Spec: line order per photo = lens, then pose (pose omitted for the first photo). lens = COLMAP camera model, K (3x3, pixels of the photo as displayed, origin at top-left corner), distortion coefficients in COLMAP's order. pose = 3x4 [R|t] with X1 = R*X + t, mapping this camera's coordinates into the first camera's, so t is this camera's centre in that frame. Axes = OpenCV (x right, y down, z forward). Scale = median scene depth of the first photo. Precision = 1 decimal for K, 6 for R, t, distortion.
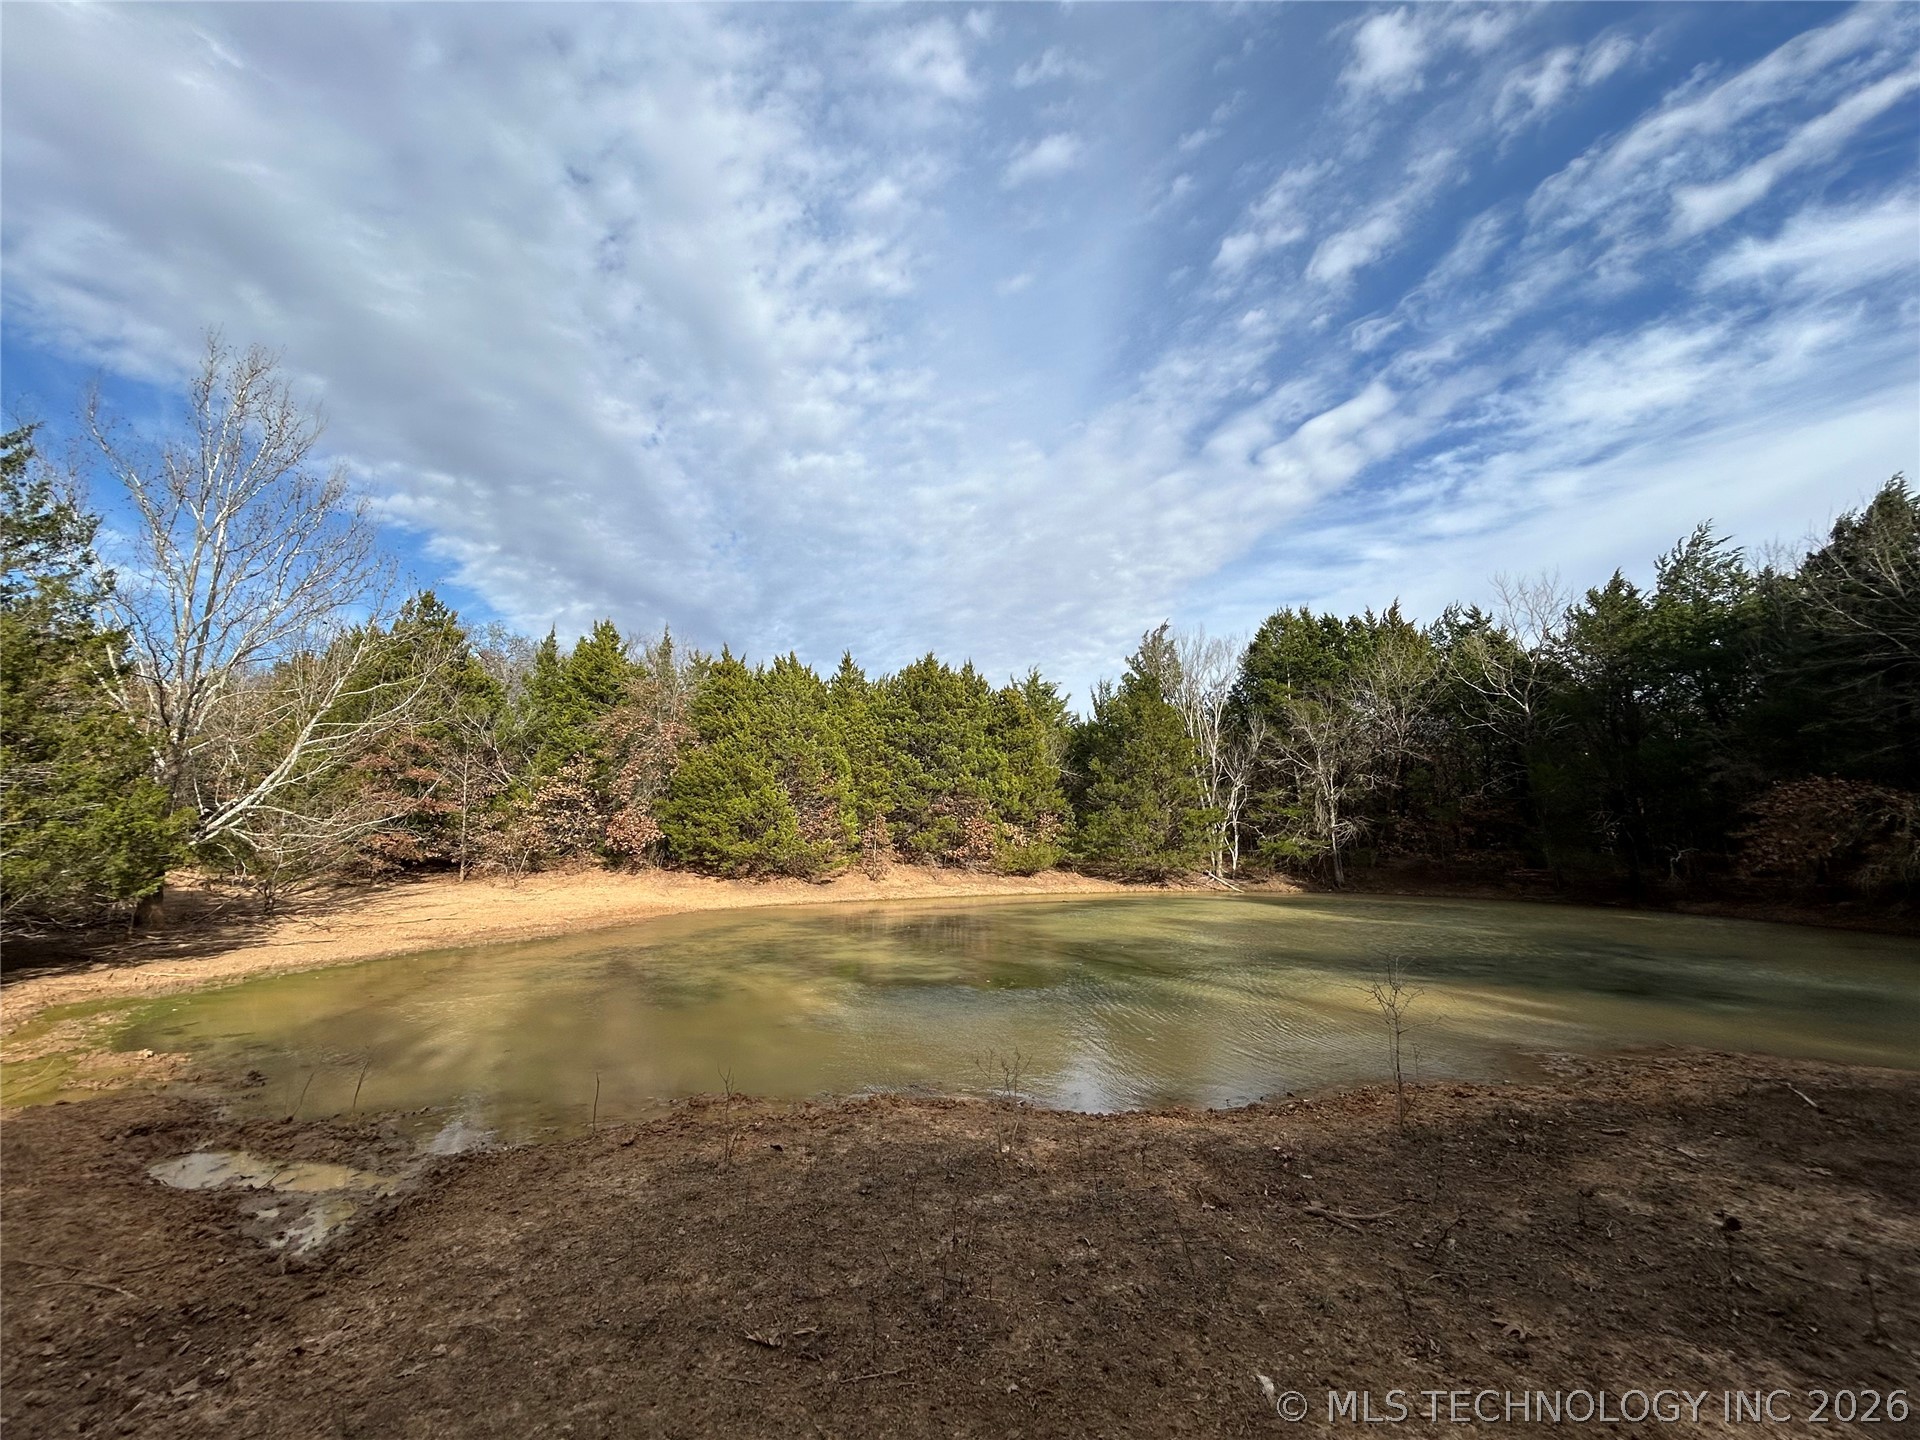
lens RADIAL K [[799.2, 0, 977.5], [0, 799.2, 678.4], [0, 0, 1]] dist [-0.000434, -0.000483]
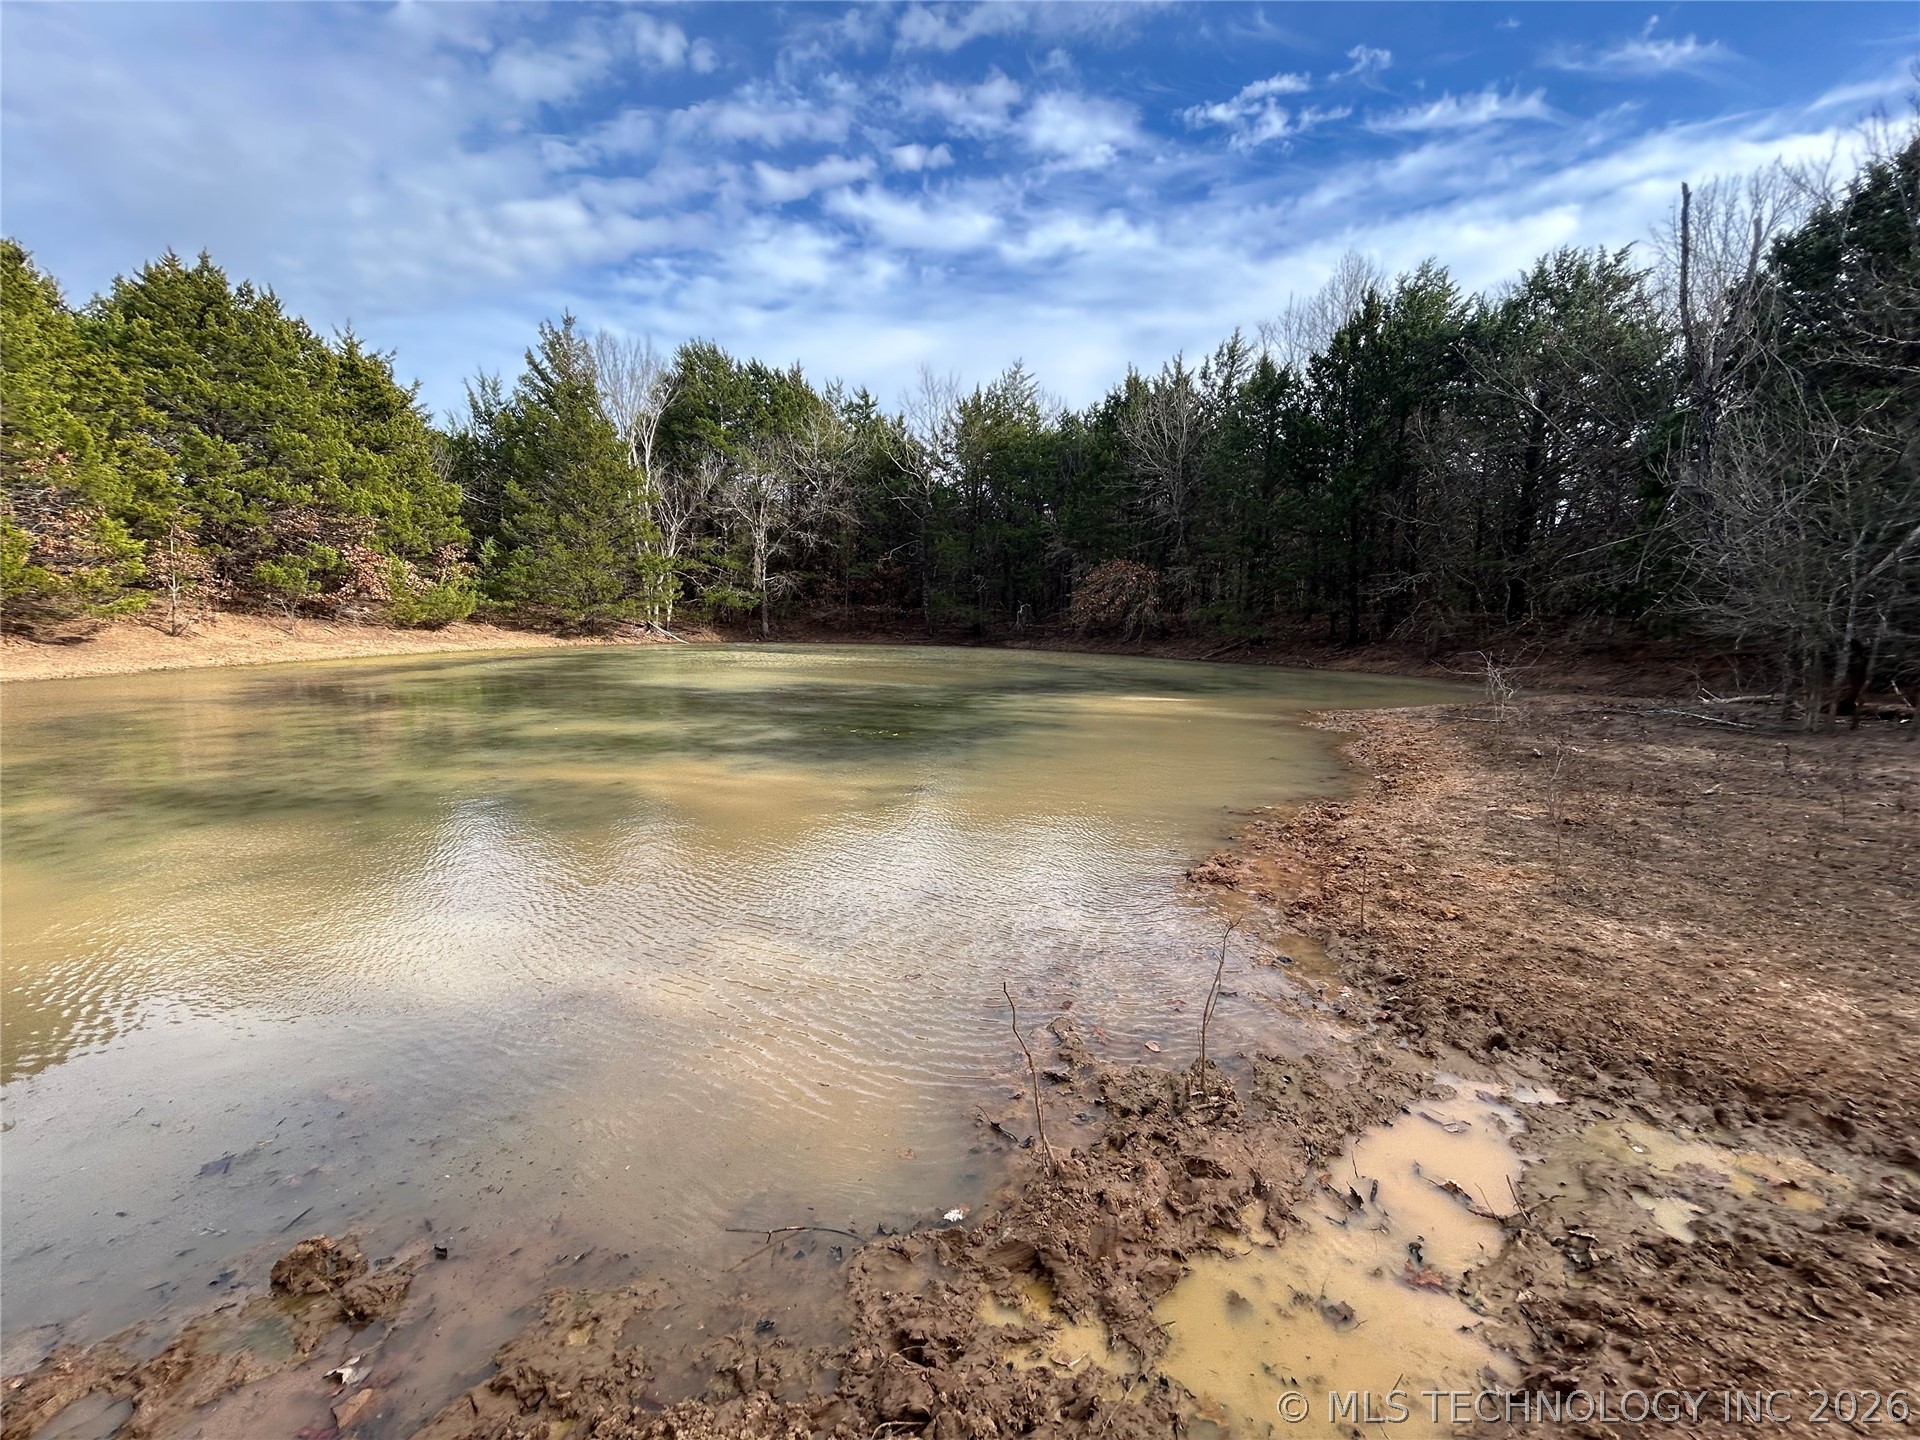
lens RADIAL K [[782.2, 0, 966.1], [0, 782.2, 716.9], [0, 0, 1]] dist [-0.001894, 0.000253]
pose [[0.609708, -0.096864, 0.786685, -0.214046], [-0.175156, 0.951502, 0.252910, 0.049827], [-0.773030, -0.291994, 0.563173, 0.165434]]
